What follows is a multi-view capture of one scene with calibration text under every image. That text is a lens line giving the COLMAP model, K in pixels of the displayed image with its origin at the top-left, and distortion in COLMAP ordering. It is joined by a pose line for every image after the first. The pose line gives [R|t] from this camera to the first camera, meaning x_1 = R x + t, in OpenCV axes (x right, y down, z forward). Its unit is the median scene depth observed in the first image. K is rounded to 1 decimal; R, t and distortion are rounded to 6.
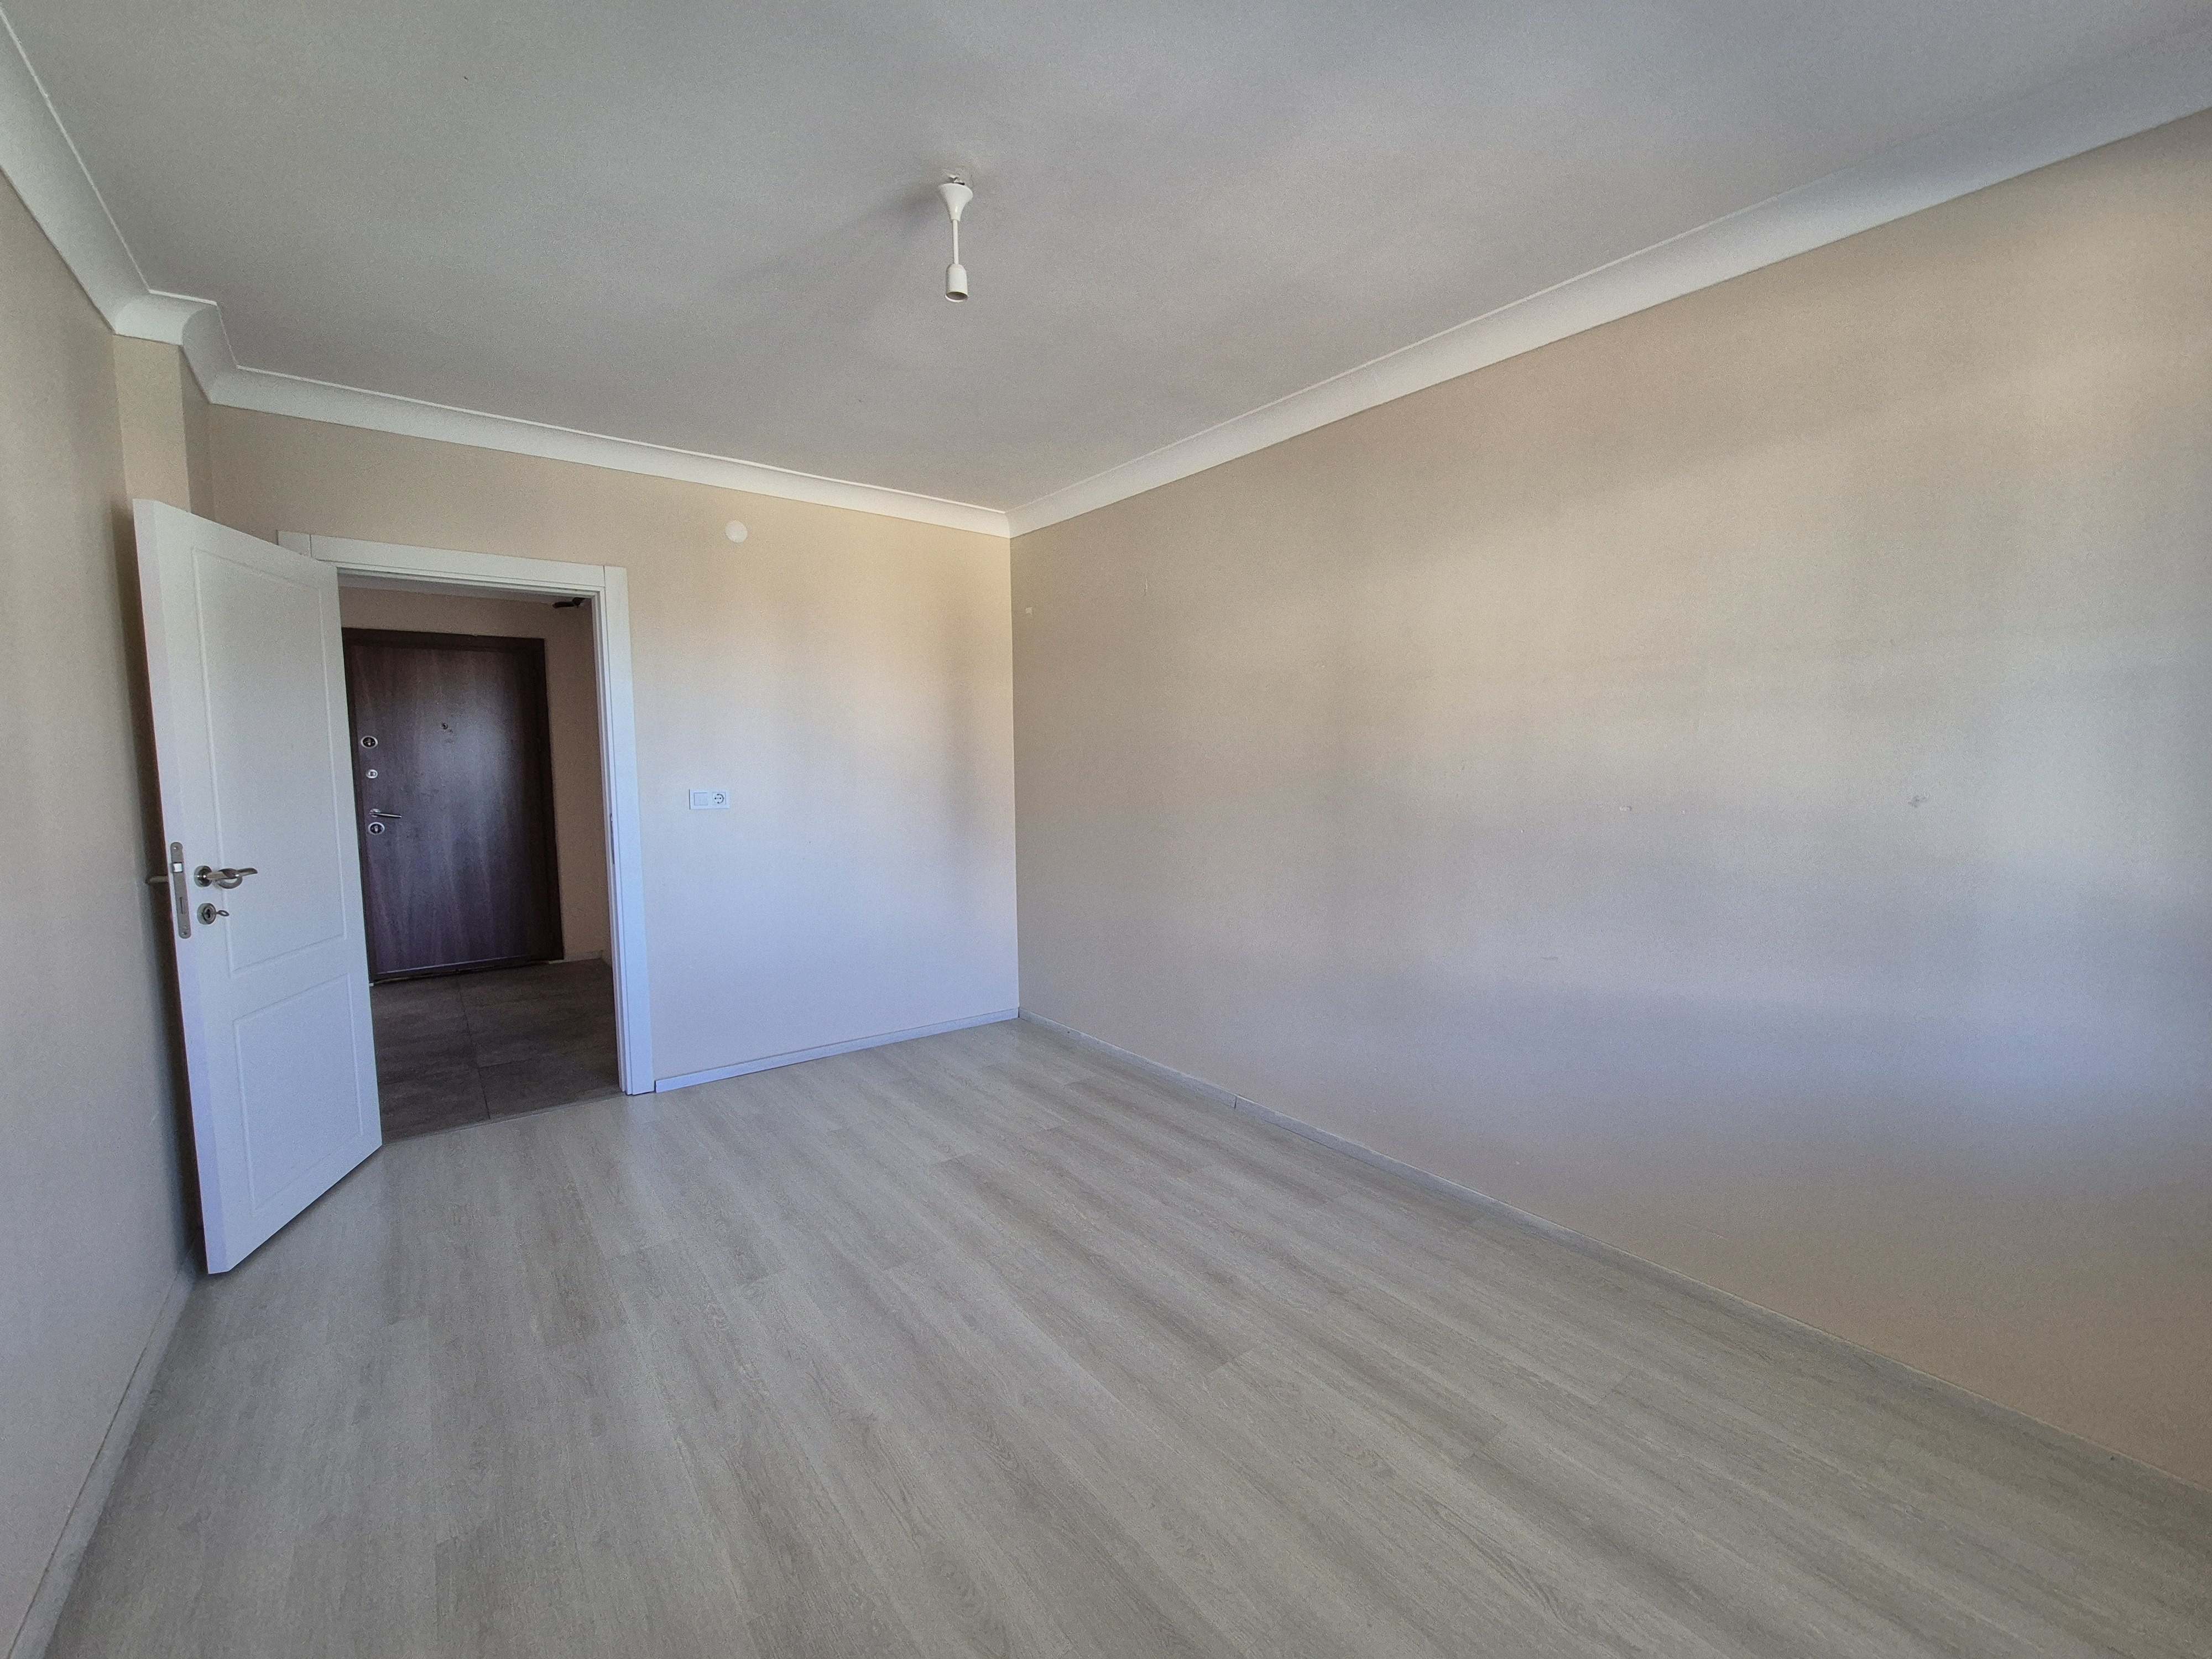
lens RADIAL K [[908.6, 0, 1105.2], [0, 908.6, 837.2], [0, 0, 1]] dist [-0.010999, 0.007596]
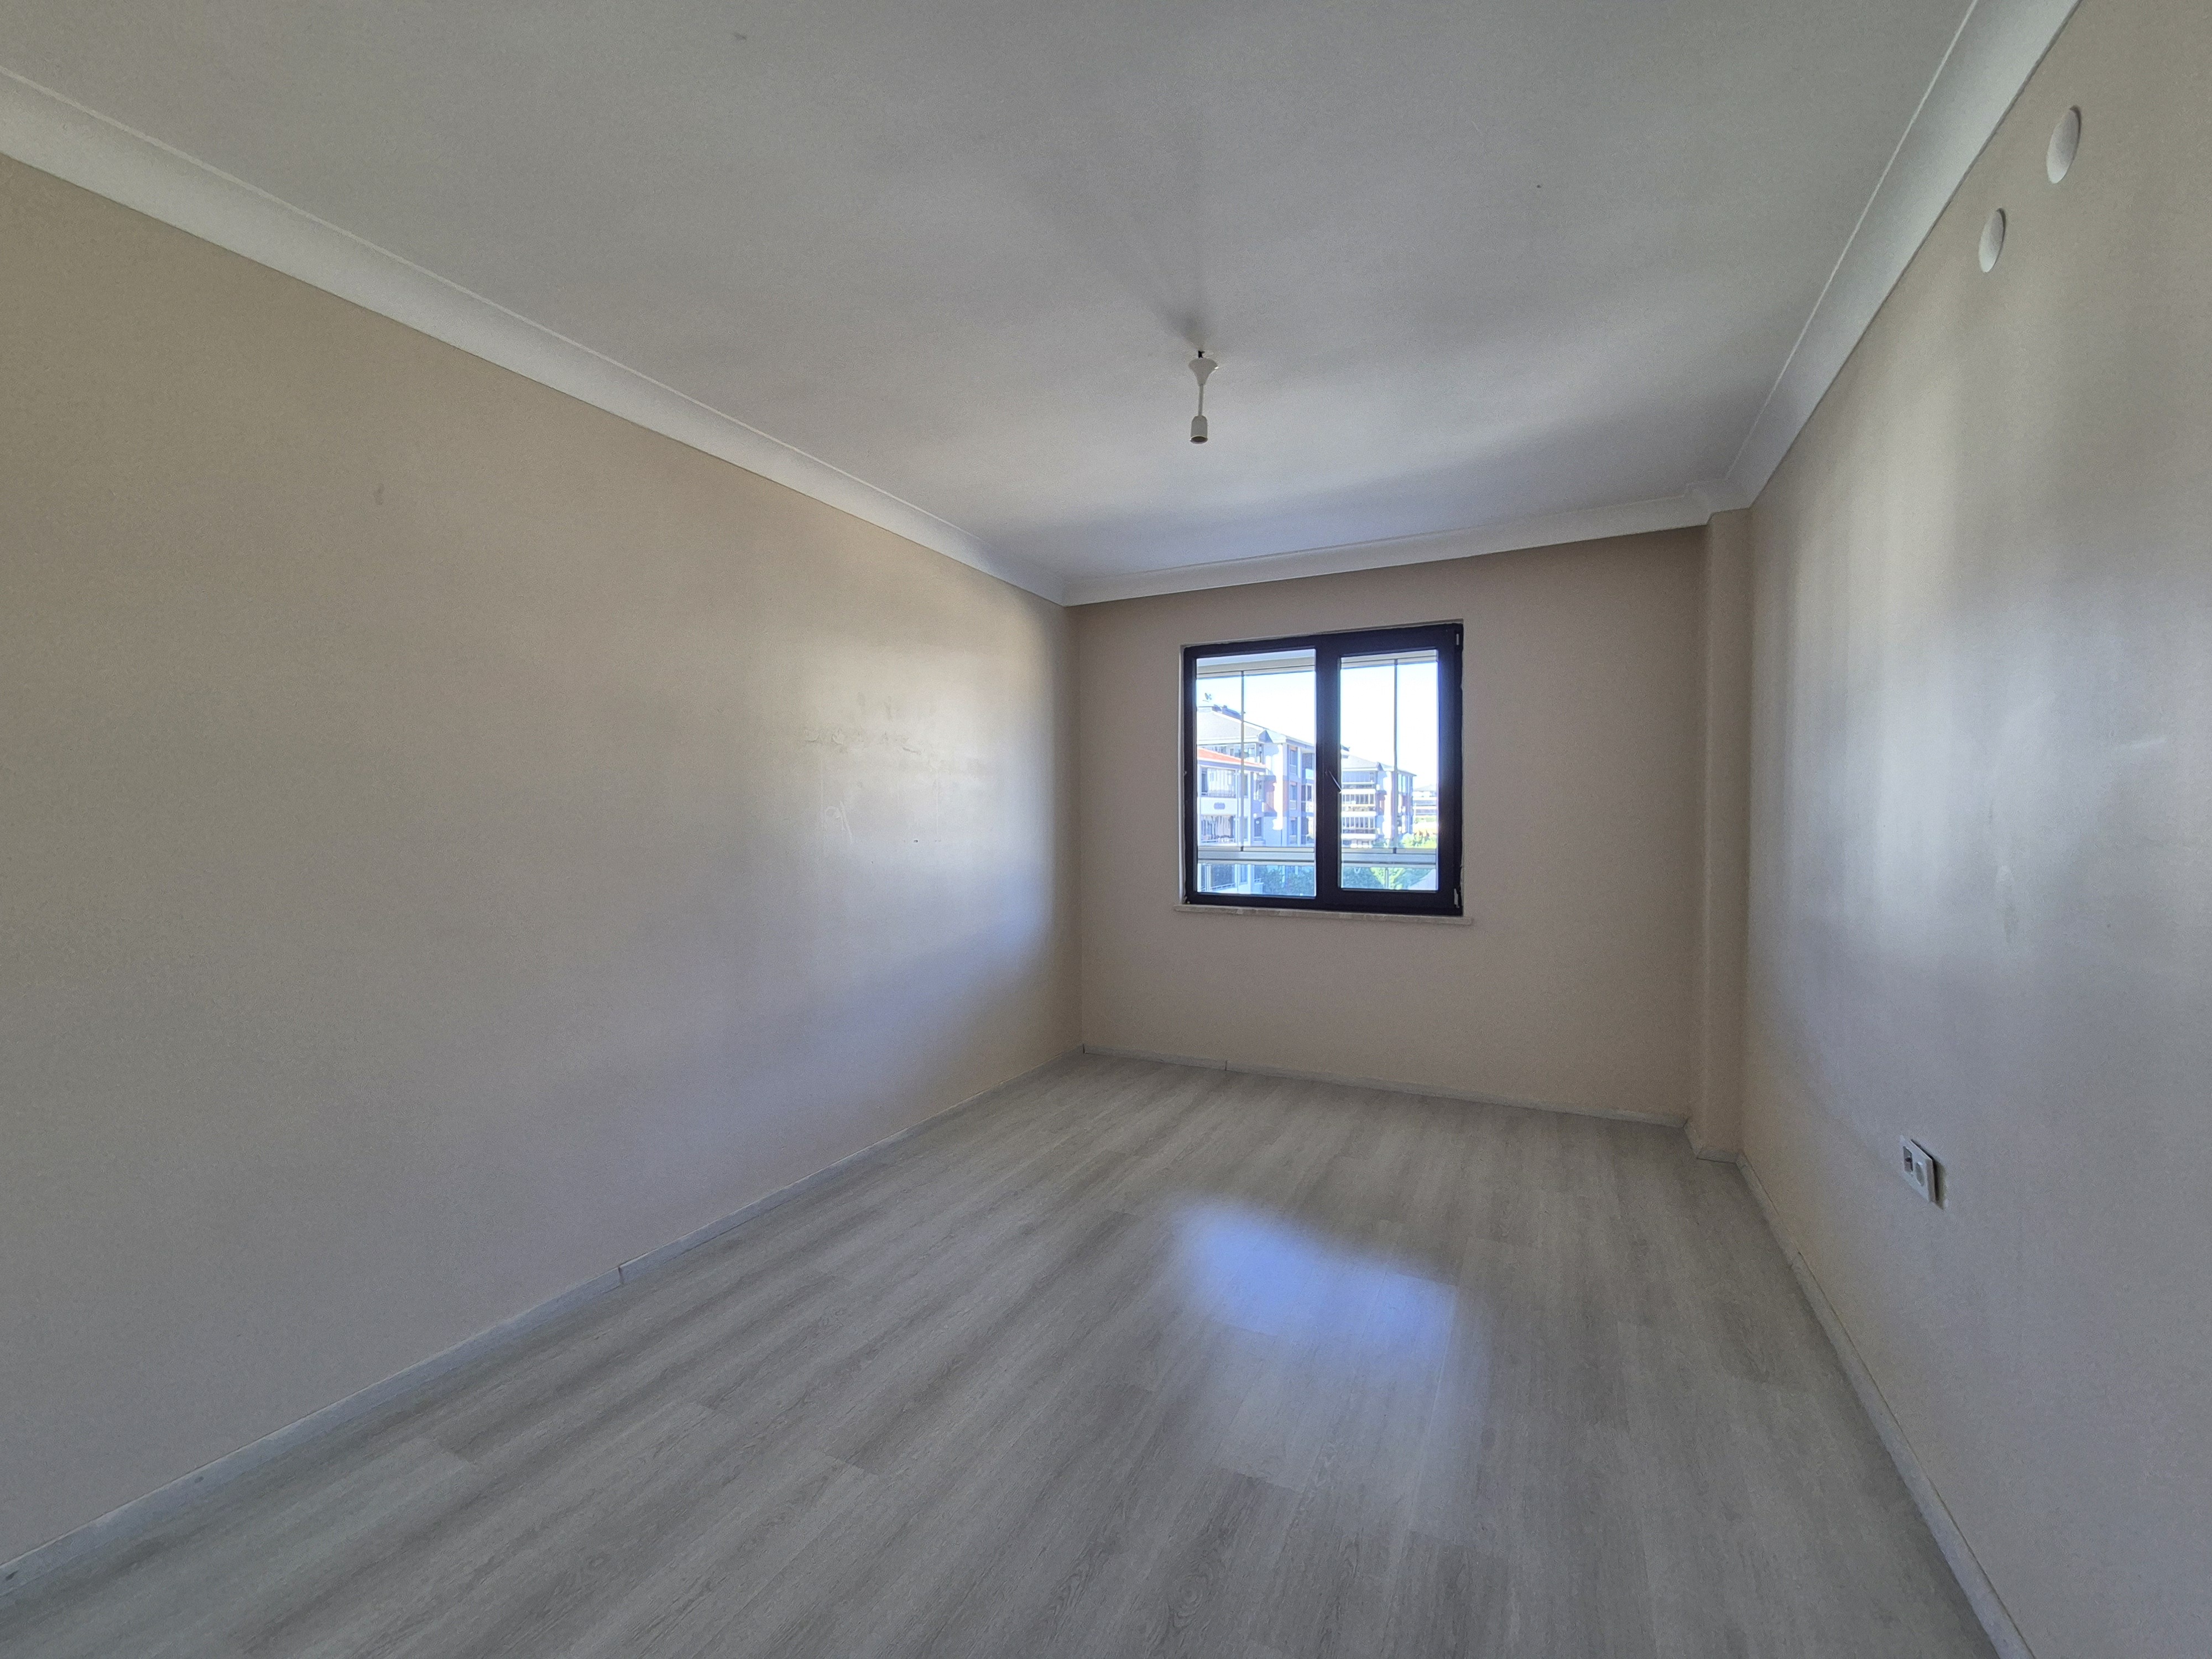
lens RADIAL K [[908.6, 0, 1105.2], [0, 908.6, 837.2], [0, 0, 1]] dist [-0.010999, 0.007596]
pose [[-0.438783, -0.013868, 0.898486, -0.838004], [0.086556, 0.994579, 0.057622, -0.084100], [-0.894414, 0.103053, -0.435204, 1.151430]]
